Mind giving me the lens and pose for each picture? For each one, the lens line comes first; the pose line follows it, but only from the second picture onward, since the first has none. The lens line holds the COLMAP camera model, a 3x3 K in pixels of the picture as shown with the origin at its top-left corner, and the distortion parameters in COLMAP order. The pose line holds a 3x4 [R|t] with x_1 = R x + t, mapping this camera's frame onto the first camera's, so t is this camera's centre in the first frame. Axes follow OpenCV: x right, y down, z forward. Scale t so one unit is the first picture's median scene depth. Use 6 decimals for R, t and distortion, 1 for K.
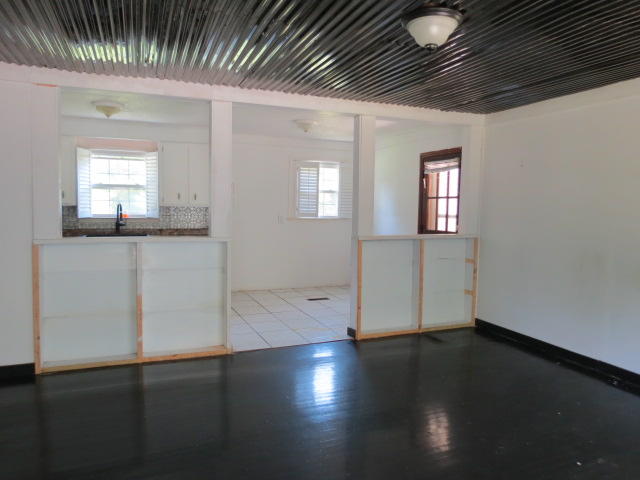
lens RADIAL K [[455.3, 0, 321.0], [0, 455.3, 238.1], [0, 0, 1]] dist [-0.009598, -0.000802]
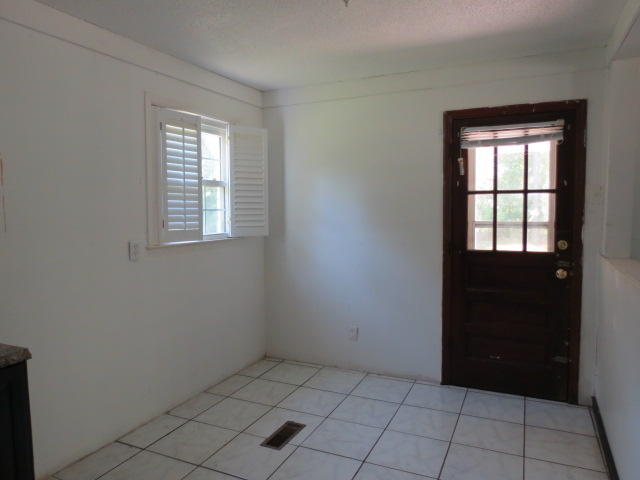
lens RADIAL K [[455.3, 0, 317.8], [0, 455.3, 241.2], [0, 0, 1]] dist [-0.009598, -0.000802]
pose [[0.741179, -0.075416, 0.667058, -0.229785], [0.072075, 0.996866, 0.032619, -0.051300], [-0.667427, 0.023902, 0.744291, 0.598348]]
